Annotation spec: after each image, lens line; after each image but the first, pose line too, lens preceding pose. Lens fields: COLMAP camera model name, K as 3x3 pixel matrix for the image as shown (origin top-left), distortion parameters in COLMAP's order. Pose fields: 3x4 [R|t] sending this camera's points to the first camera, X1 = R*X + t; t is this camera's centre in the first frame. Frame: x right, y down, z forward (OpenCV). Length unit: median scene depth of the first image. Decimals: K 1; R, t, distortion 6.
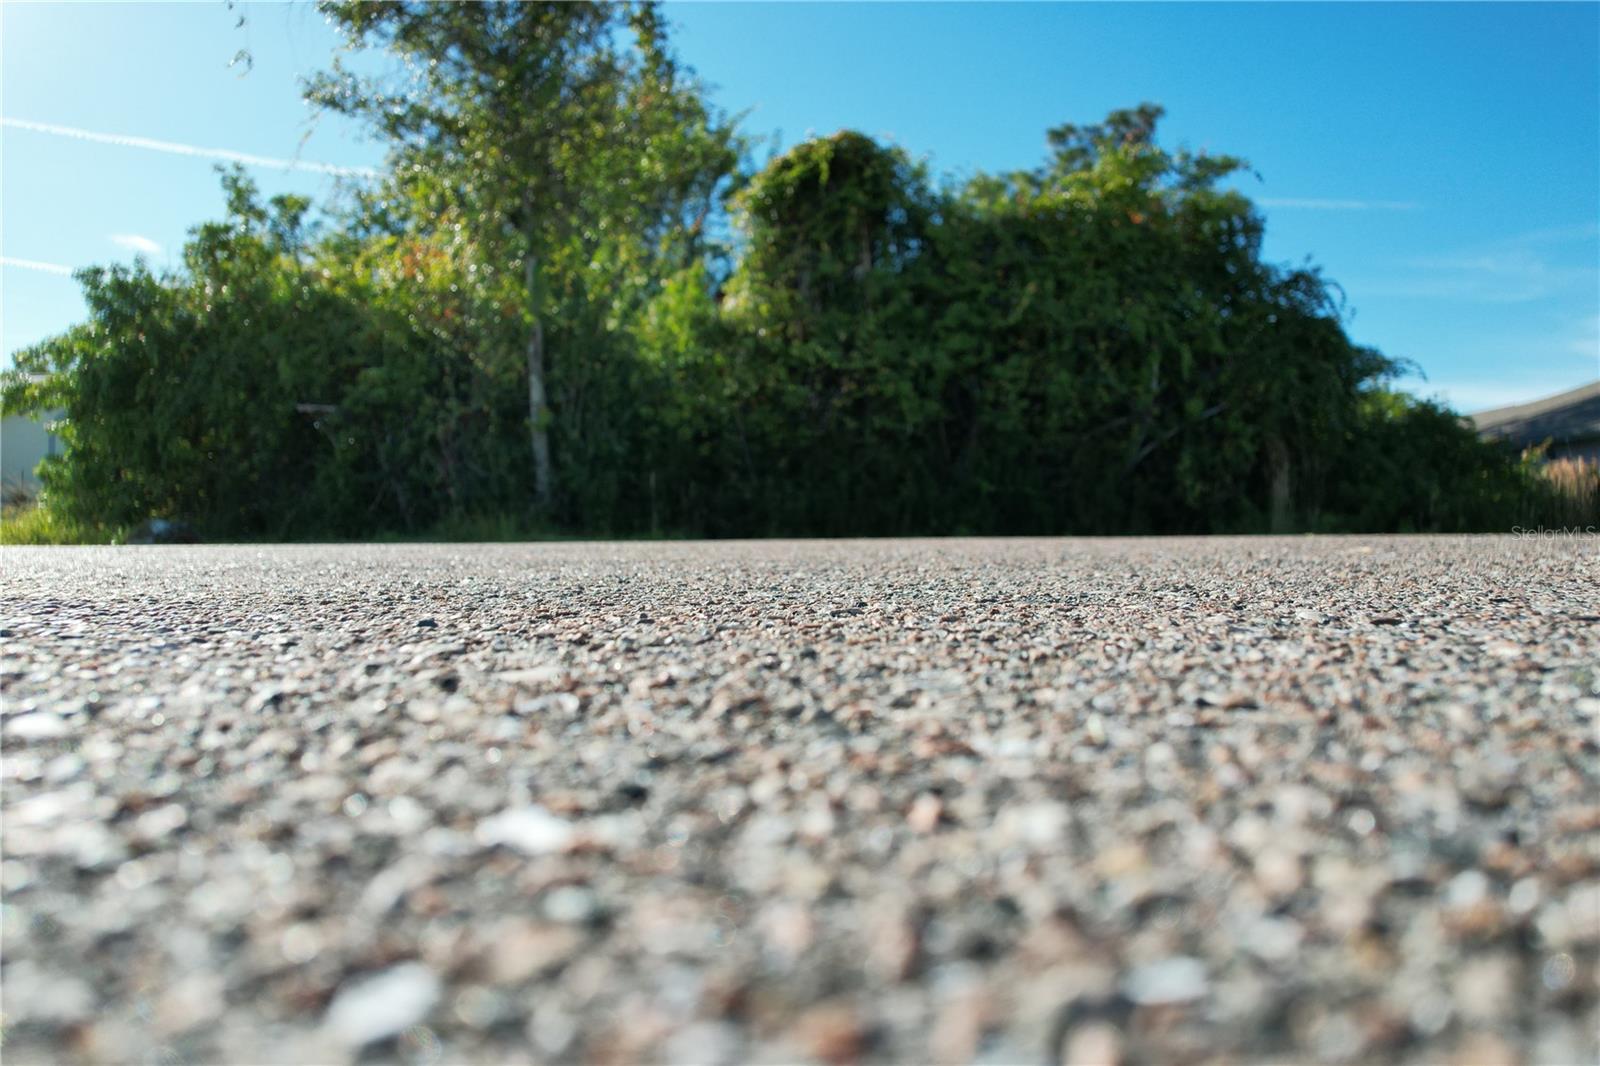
lens RADIAL K [[1017.4, 0, 796.0], [0, 1017.4, 527.5], [0, 0, 1]] dist [-0.077683, 0.069329]
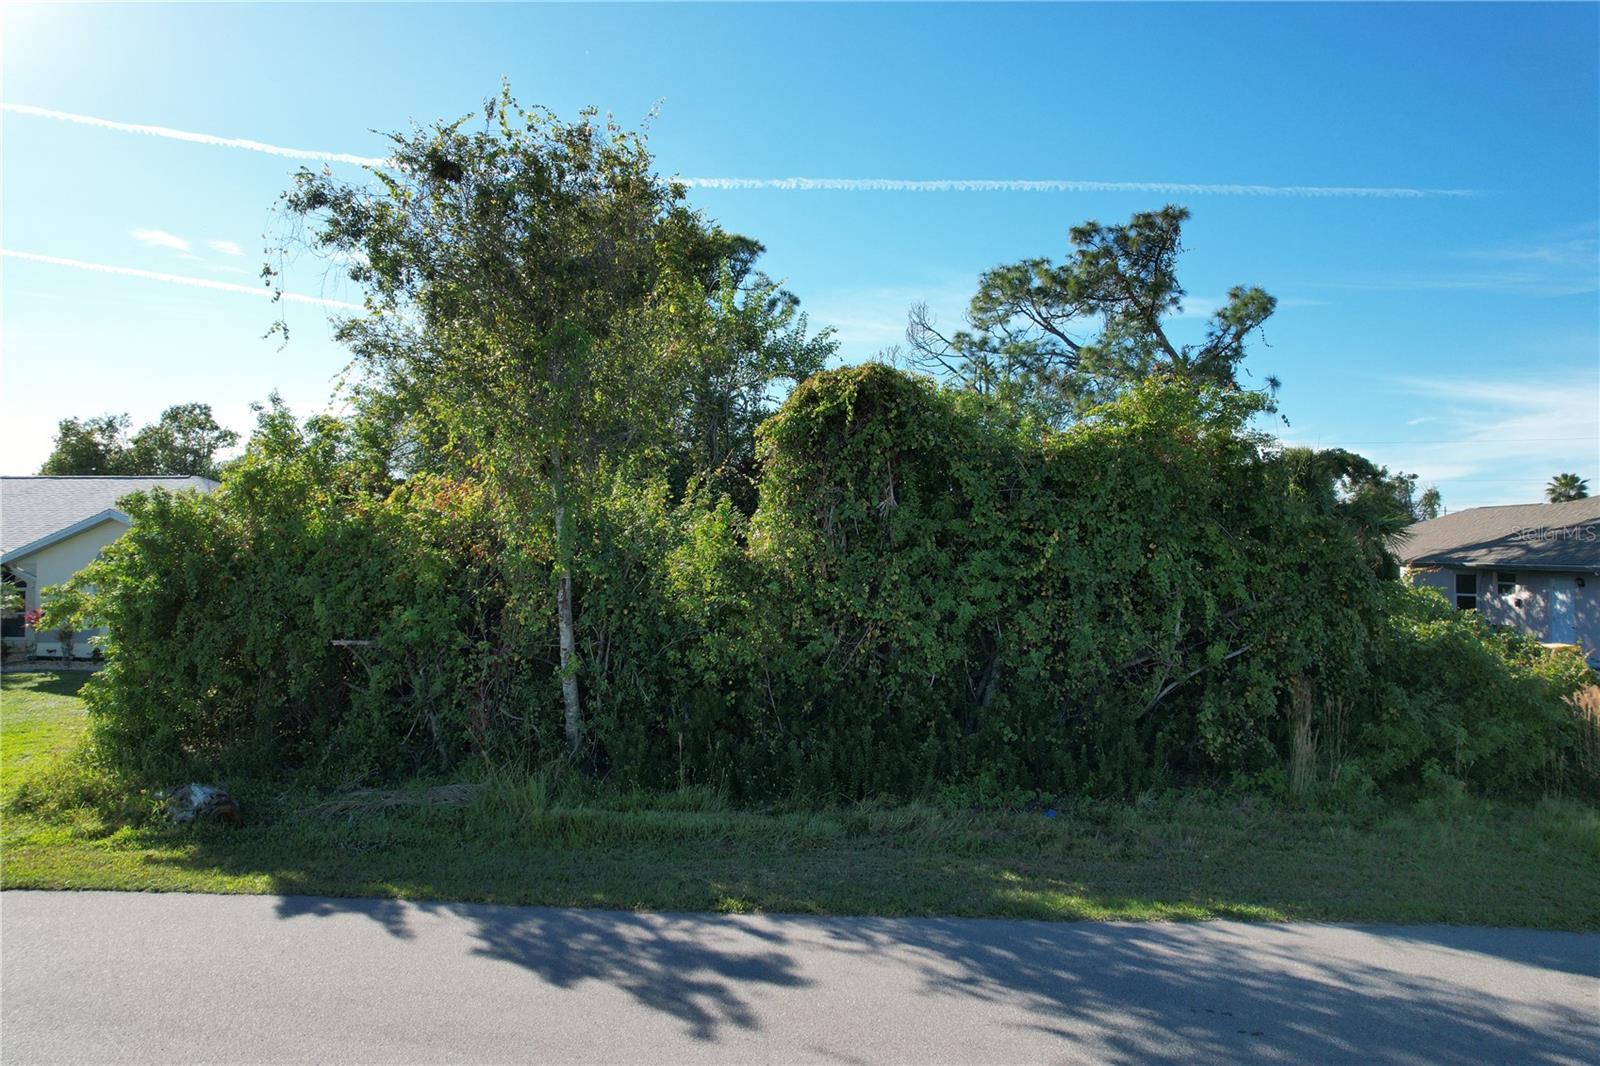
lens RADIAL K [[1017.4, 0, 790.5], [0, 1017.4, 522.4], [0, 0, 1]] dist [-0.077683, 0.069329]
pose [[0.999704, 0.003267, -0.024091, -0.006234], [-0.003184, 0.999989, 0.003495, -0.250883], [0.024102, -0.003417, 0.999704, -0.012899]]
